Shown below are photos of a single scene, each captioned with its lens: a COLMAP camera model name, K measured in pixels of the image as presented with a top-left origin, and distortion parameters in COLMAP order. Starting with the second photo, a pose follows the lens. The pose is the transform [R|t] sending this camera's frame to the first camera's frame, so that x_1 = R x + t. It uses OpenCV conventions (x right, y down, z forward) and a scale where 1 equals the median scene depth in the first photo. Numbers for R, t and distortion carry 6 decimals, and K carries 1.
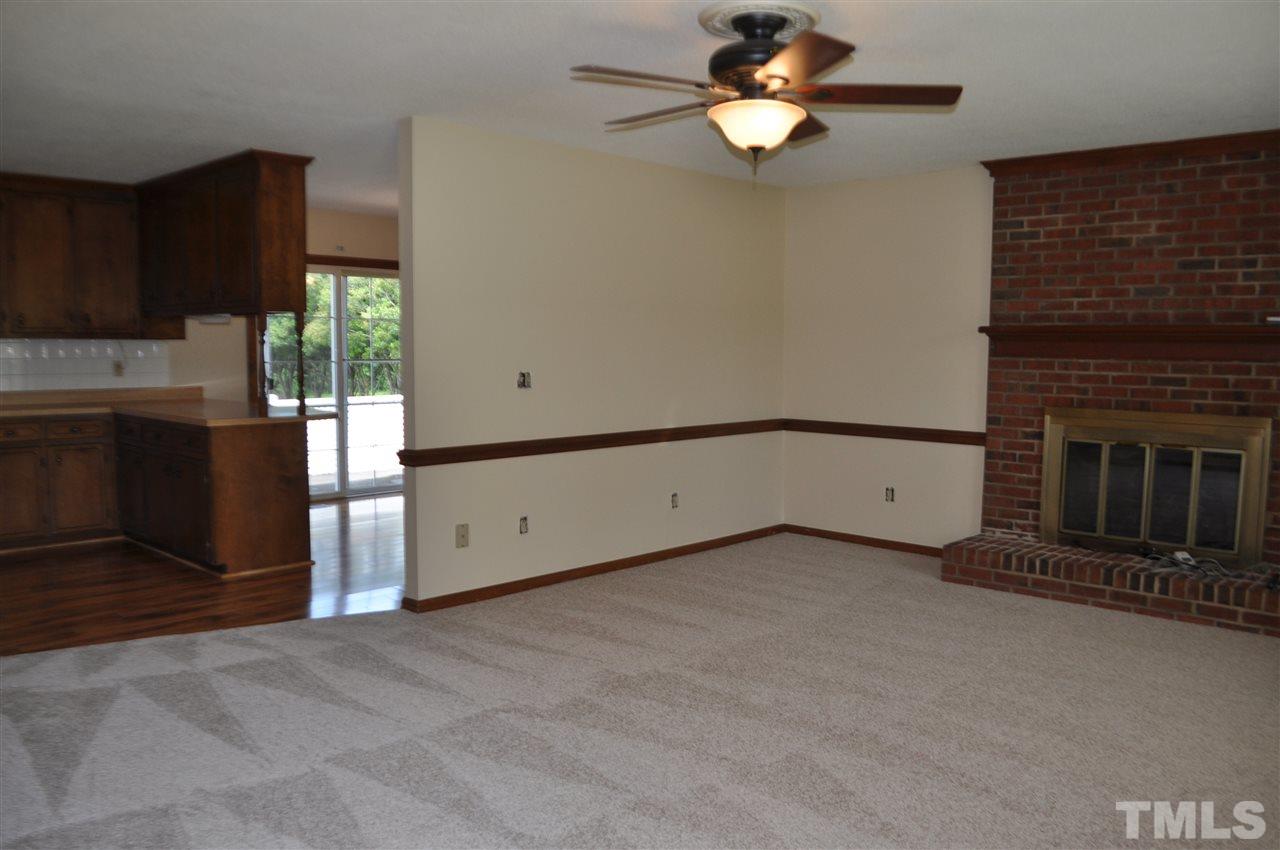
lens RADIAL K [[1012.3, 0, 644.1], [0, 1012.3, 436.0], [0, 0, 1]] dist [-0.087674, 0.029370]
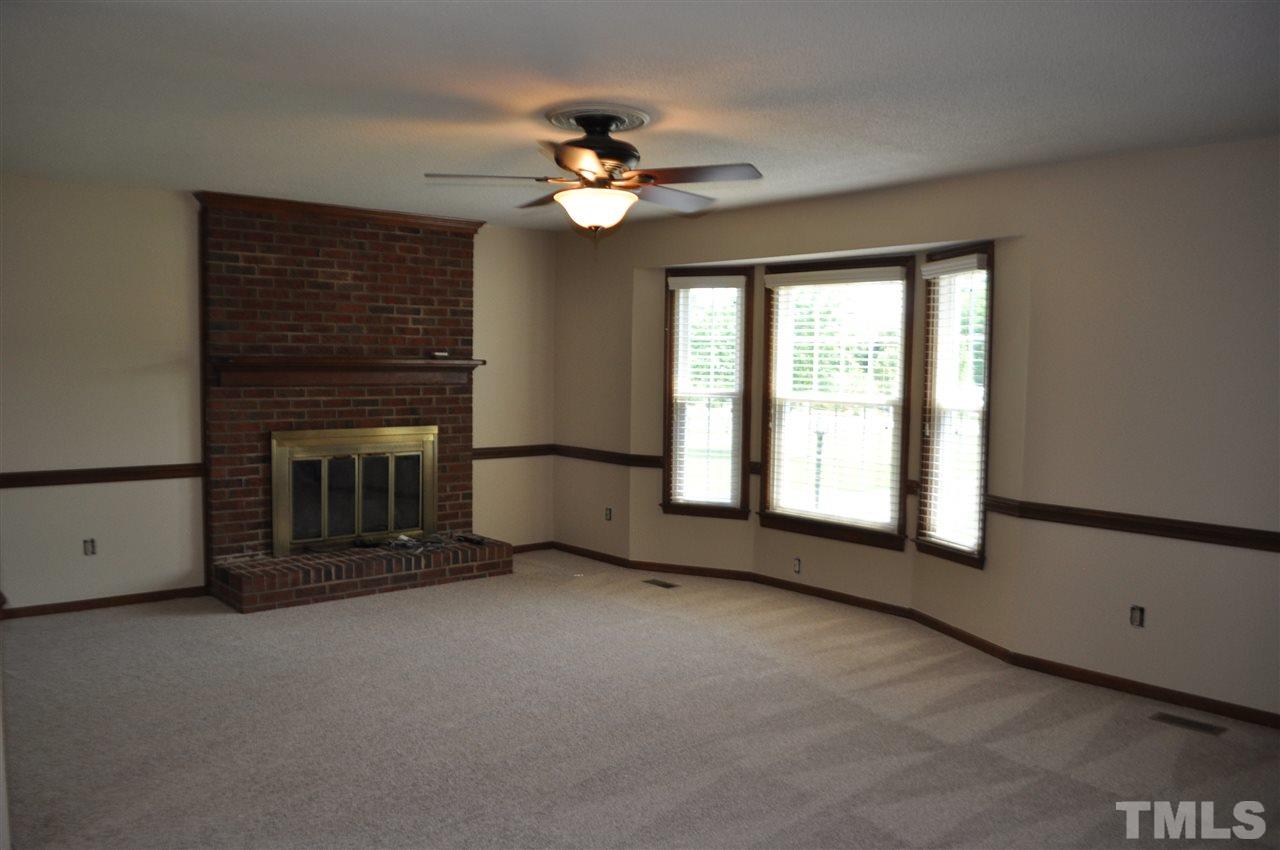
lens RADIAL K [[1012.3, 0, 645.0], [0, 1012.3, 427.1], [0, 0, 1]] dist [-0.087674, 0.029370]
pose [[0.090650, -0.070965, 0.993351, -0.664834], [0.075394, 0.995084, 0.064209, -0.076855], [-0.993025, 0.069072, 0.095554, 0.521258]]
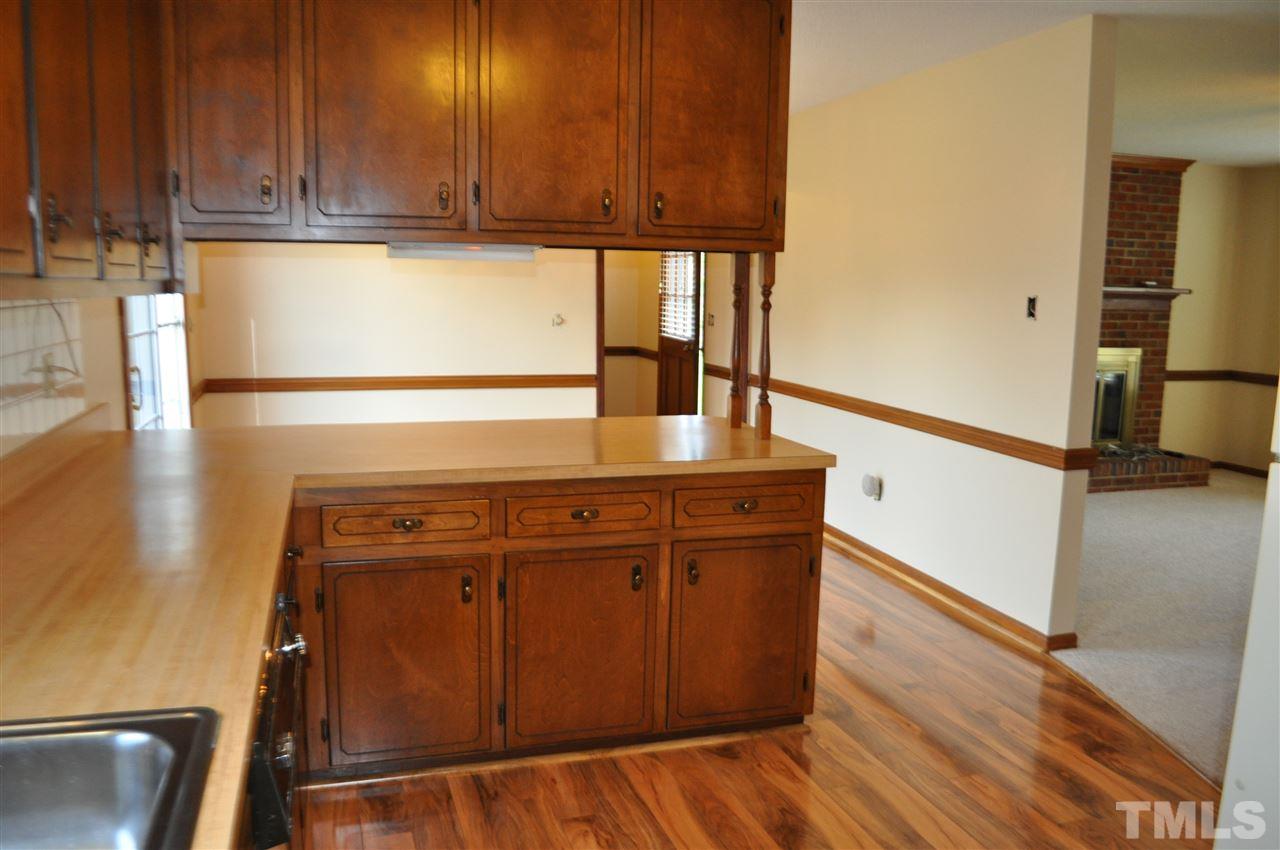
lens RADIAL K [[1012.3, 0, 640.7], [0, 1012.3, 431.7], [0, 0, 1]] dist [-0.087674, 0.029370]
pose [[0.481713, -0.127629, 0.866986, -0.976343], [0.059693, 0.991819, 0.112839, -0.099134], [-0.874294, -0.002603, 0.485390, 0.842409]]
